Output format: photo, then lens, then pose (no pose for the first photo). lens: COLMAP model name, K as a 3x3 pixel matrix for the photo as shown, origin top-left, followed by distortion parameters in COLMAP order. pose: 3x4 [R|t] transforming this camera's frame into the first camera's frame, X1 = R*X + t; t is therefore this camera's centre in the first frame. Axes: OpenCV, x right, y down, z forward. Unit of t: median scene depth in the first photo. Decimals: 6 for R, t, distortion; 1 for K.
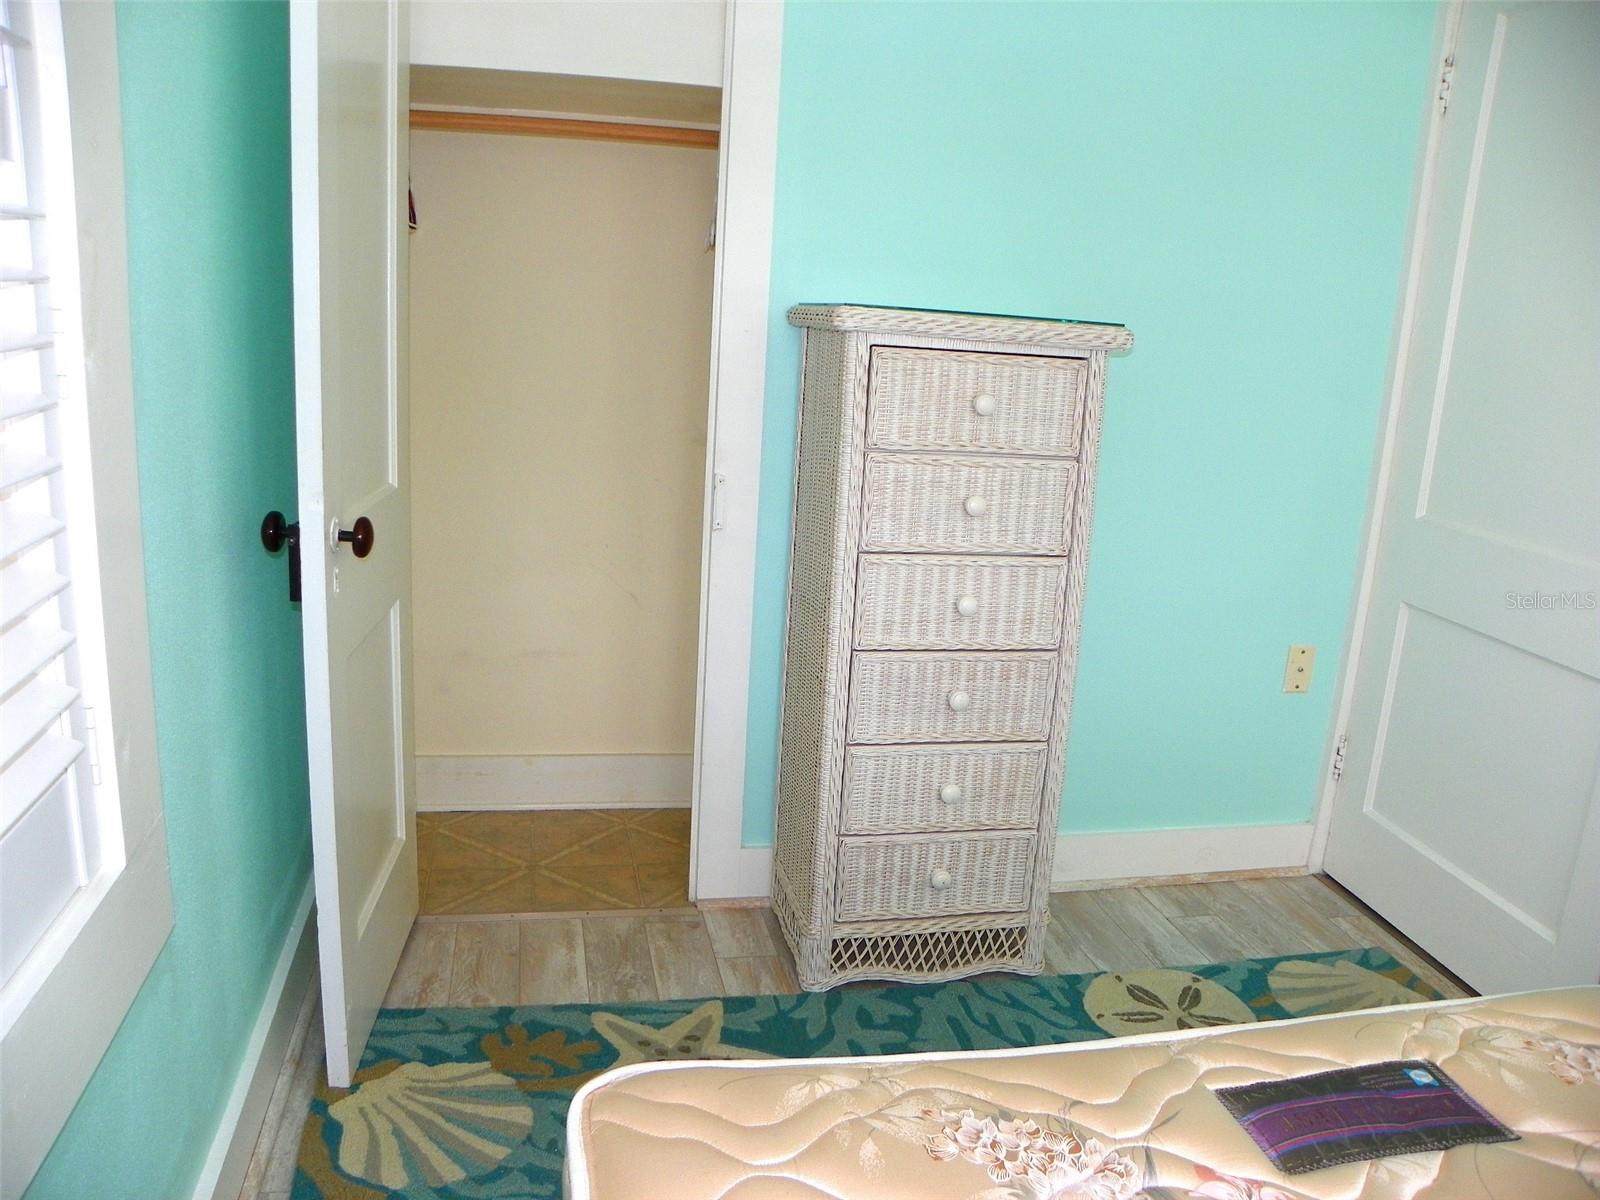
lens RADIAL K [[1225.9, 0, 799.0], [0, 1225.9, 596.9], [0, 0, 1]] dist [-0.146833, 0.083643]
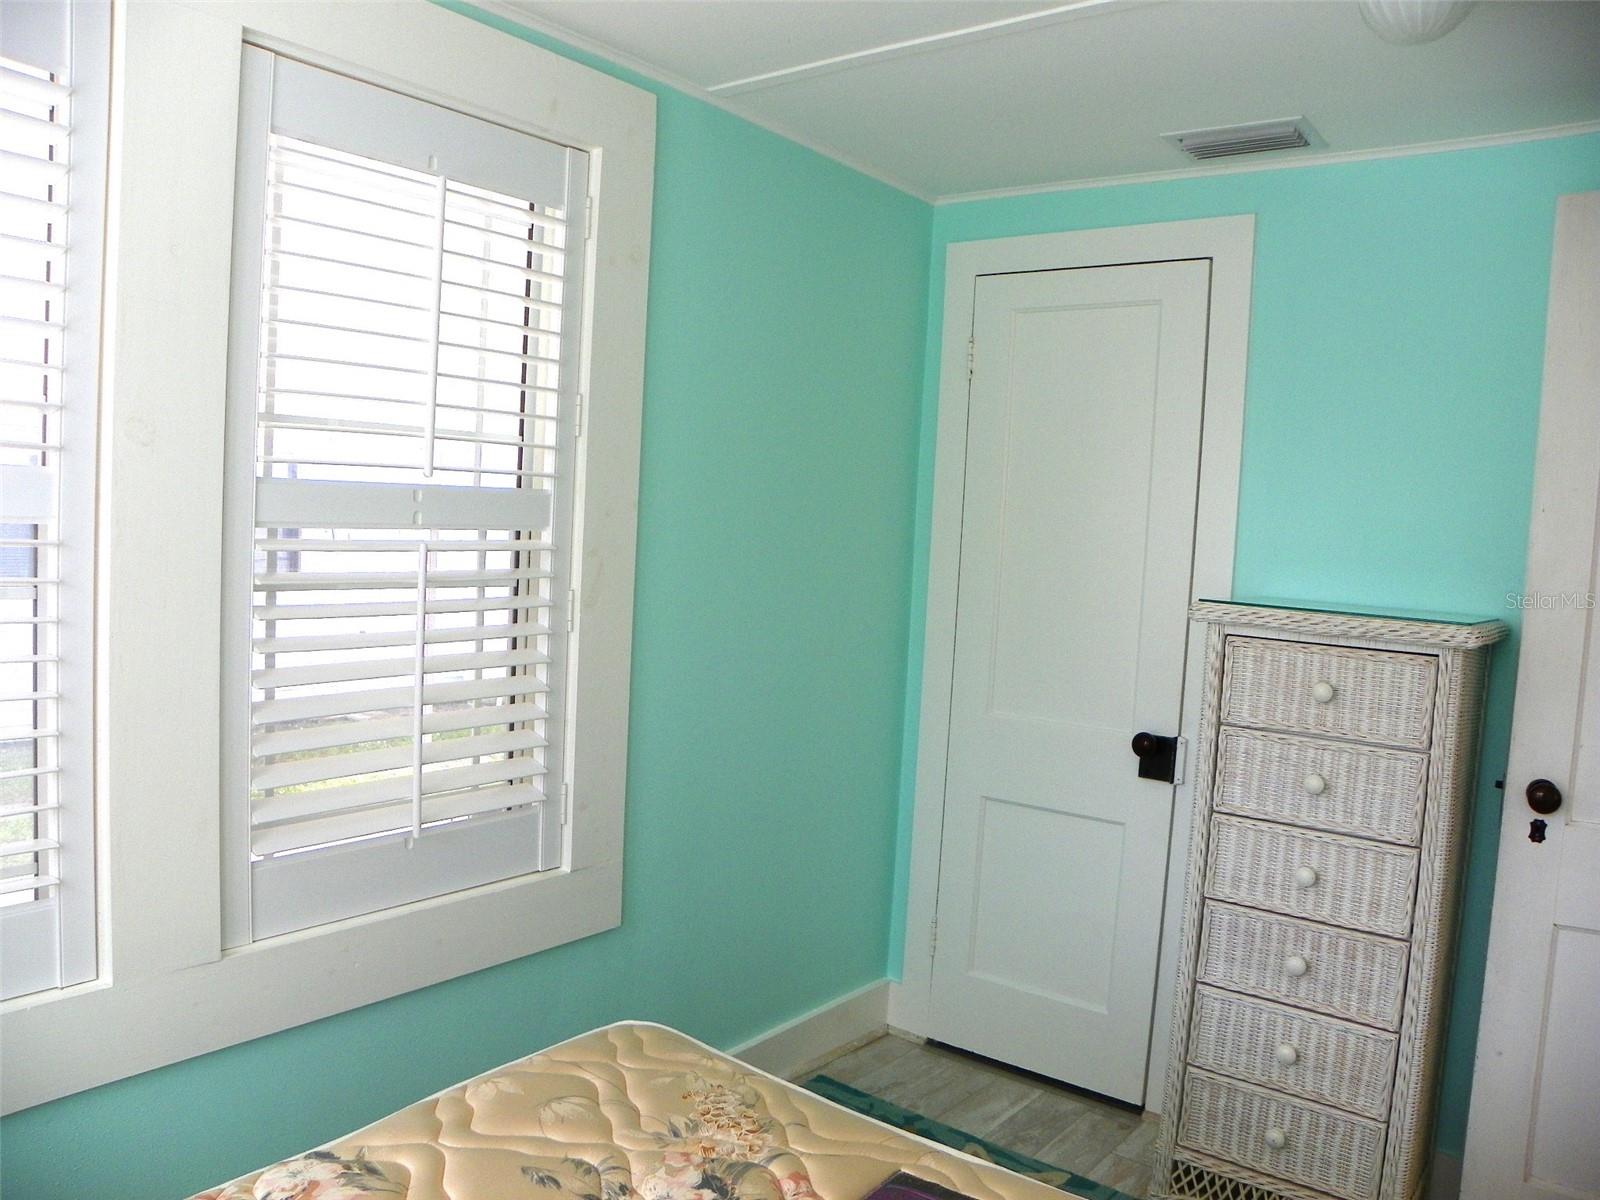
lens RADIAL K [[1225.9, 0, 806.1], [0, 1225.9, 608.7], [0, 0, 1]] dist [-0.146833, 0.083643]
pose [[0.648730, 0.029182, -0.760459, 0.637634], [-0.190020, 0.973824, -0.124733, -0.008158], [0.736913, 0.225421, 0.637295, -0.043879]]
